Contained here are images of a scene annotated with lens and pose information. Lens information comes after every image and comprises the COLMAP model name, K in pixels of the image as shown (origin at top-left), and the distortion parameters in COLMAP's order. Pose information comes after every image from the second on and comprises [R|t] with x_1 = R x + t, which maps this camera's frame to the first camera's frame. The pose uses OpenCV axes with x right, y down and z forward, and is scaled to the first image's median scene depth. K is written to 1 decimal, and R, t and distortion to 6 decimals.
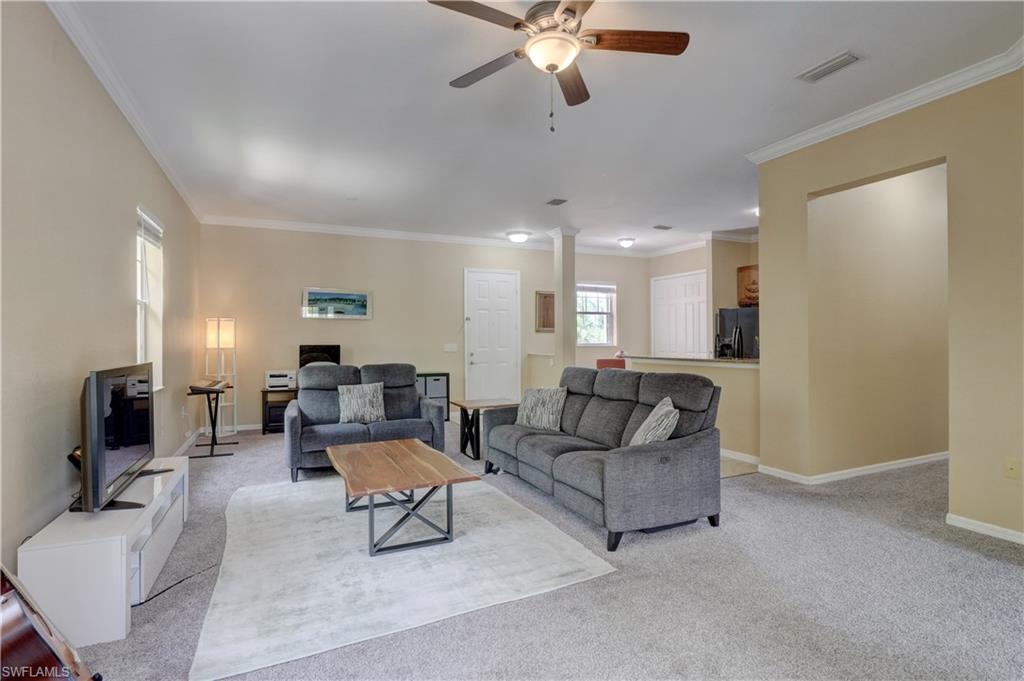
lens RADIAL K [[500.8, 0, 509.3], [0, 500.8, 339.1], [0, 0, 1]] dist [-0.013561, -0.000587]
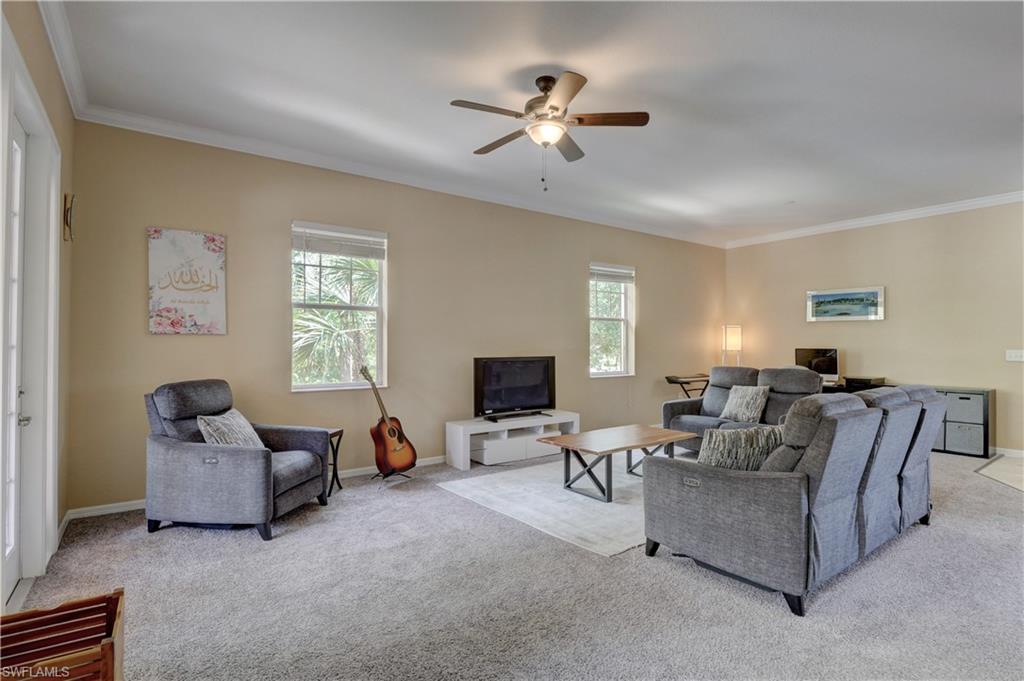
lens RADIAL K [[500.8, 0, 509.3], [0, 500.8, 339.1], [0, 0, 1]] dist [-0.013561, -0.000587]
pose [[0.195815, -0.002259, -0.980638, 0.471930], [0.000287, 0.999997, -0.002247, -0.005066], [0.980641, 0.000159, 0.195816, 0.218264]]
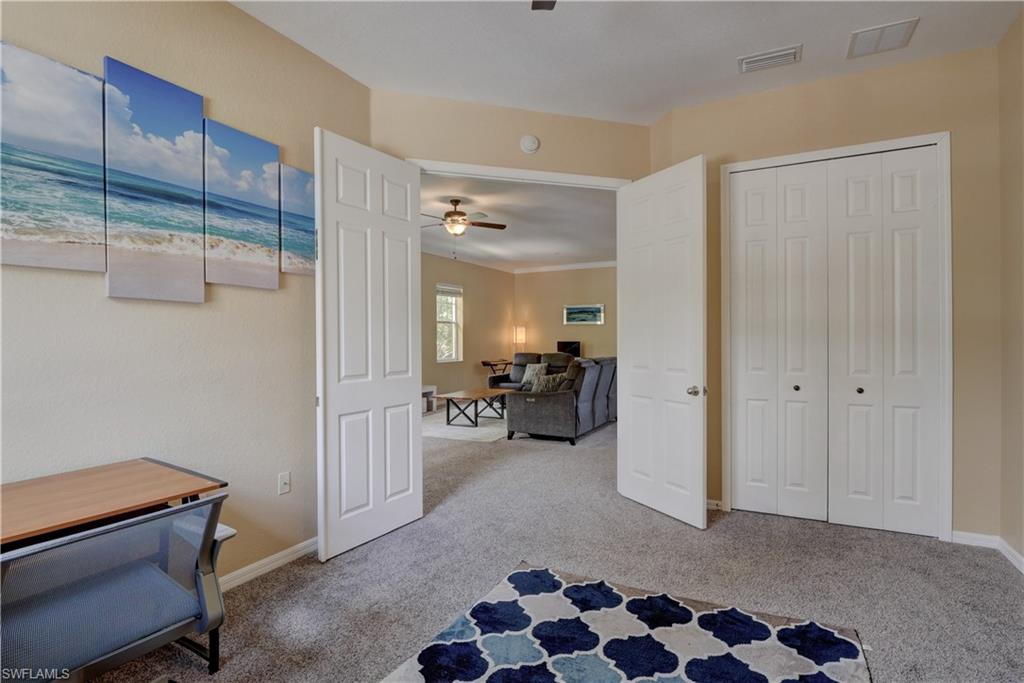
lens RADIAL K [[500.8, 0, 509.3], [0, 500.8, 340.1], [0, 0, 1]] dist [-0.013561, -0.000587]
pose [[0.605760, 0.004904, -0.795633, 0.781846], [0.003725, 0.999953, 0.009000, -0.007532], [0.795639, -0.008416, 0.605713, -0.114625]]
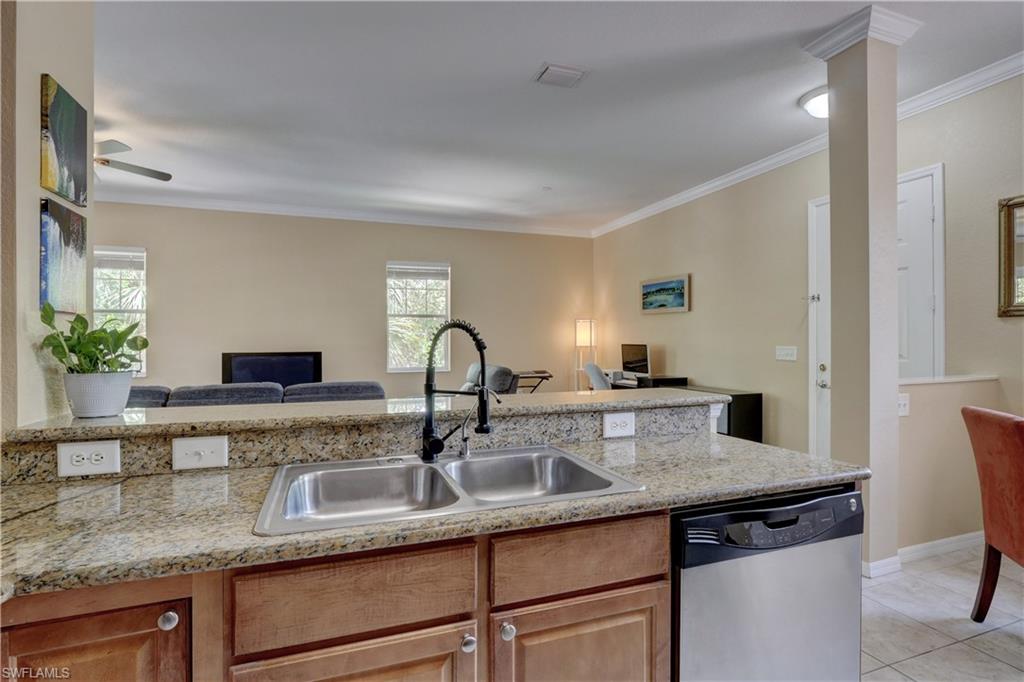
lens RADIAL K [[500.8, 0, 509.3], [0, 500.8, 339.6], [0, 0, 1]] dist [-0.013561, -0.000587]
pose [[-0.083144, 0.005290, -0.996523, 0.536435], [0.004587, 0.999977, 0.004926, -0.002435], [0.996527, -0.004161, -0.083166, 0.861834]]
